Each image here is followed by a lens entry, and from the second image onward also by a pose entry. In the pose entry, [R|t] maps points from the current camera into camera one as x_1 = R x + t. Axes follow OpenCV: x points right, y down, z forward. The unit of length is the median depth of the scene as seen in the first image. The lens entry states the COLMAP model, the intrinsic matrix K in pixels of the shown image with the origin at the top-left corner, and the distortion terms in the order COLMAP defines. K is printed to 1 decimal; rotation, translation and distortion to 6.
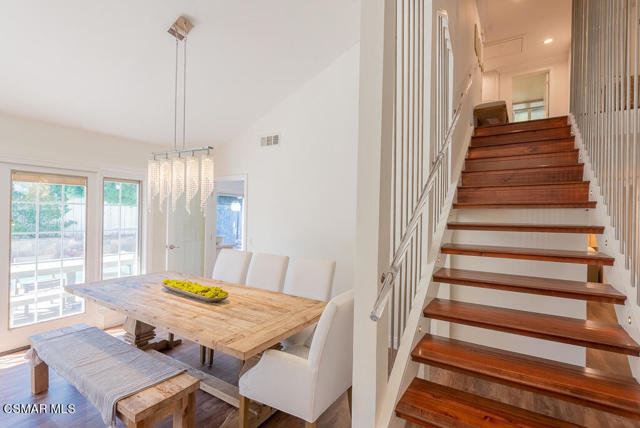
lens RADIAL K [[307.5, 0, 321.6], [0, 307.5, 215.1], [0, 0, 1]] dist [-0.002003, -0.001305]
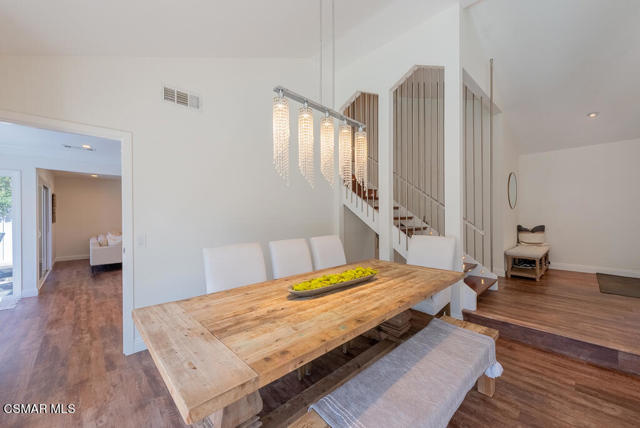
lens RADIAL K [[249.8, 0, 324.9], [0, 249.8, 214.2], [0, 0, 1]] dist [0.009114, -0.001271]
pose [[0.218313, -0.011713, 0.975808, -1.267069], [0.002654, 0.999931, 0.011409, 0.052406], [-0.975875, 0.000099, 0.218329, 0.997532]]
